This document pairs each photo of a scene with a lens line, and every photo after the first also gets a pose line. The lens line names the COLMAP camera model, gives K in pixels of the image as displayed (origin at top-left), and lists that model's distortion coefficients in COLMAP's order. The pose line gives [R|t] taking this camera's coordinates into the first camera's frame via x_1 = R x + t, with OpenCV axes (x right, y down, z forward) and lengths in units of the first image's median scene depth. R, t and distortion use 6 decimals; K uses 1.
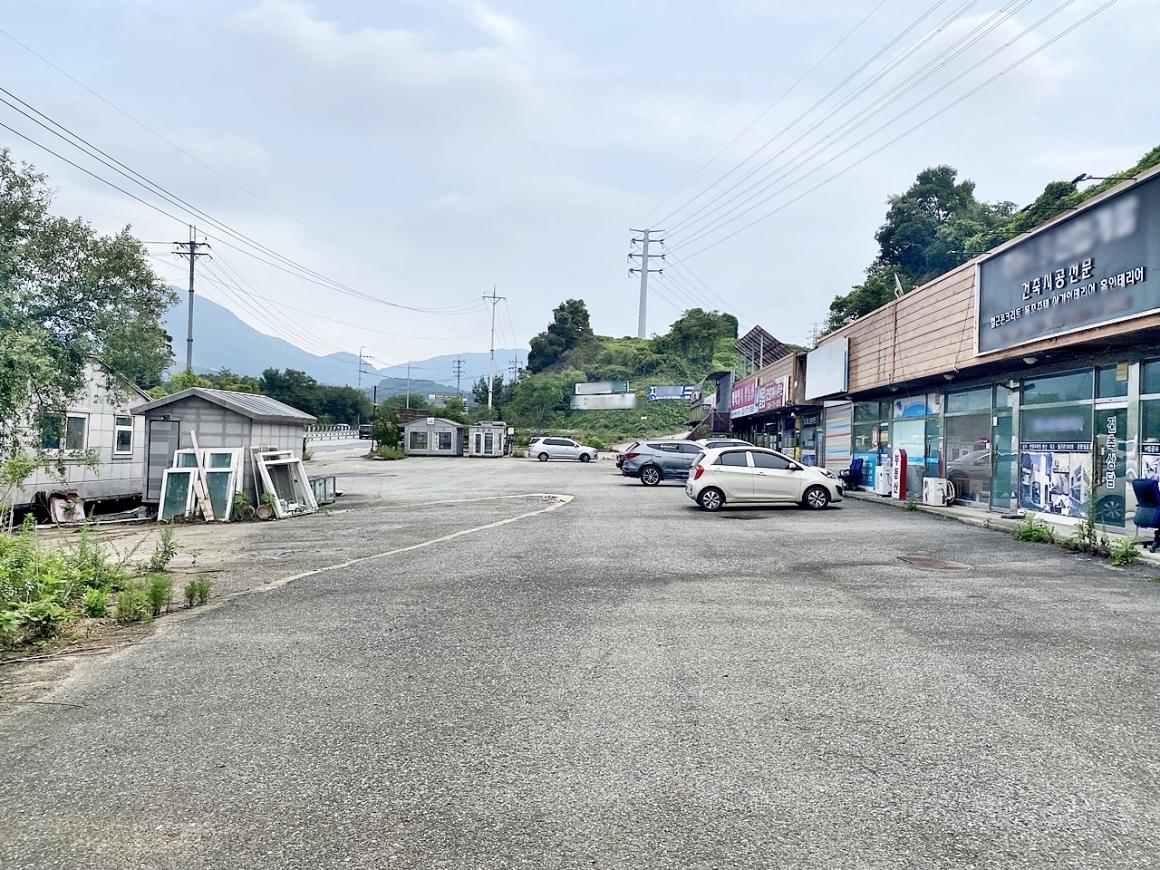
lens RADIAL K [[926.2, 0, 576.6], [0, 926.2, 438.3], [0, 0, 1]] dist [0.009302, -0.000663]
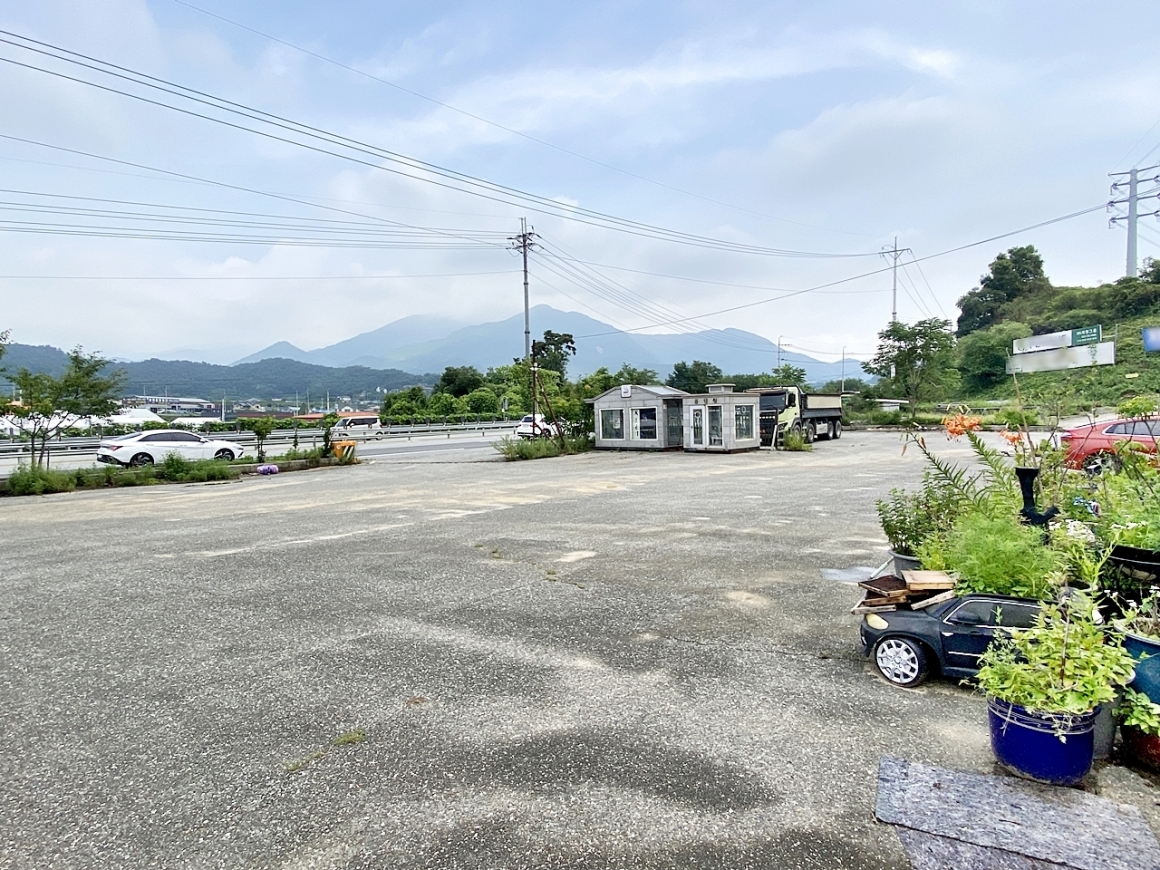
lens RADIAL K [[605.2, 0, 578.2], [0, 605.2, 439.3], [0, 0, 1]] dist [0.022649, -0.021030]
pose [[0.781542, -0.018124, -0.623589, 0.032256], [0.035115, 0.999271, 0.014967, 0.003082], [0.622864, -0.033594, 0.781609, 0.399255]]
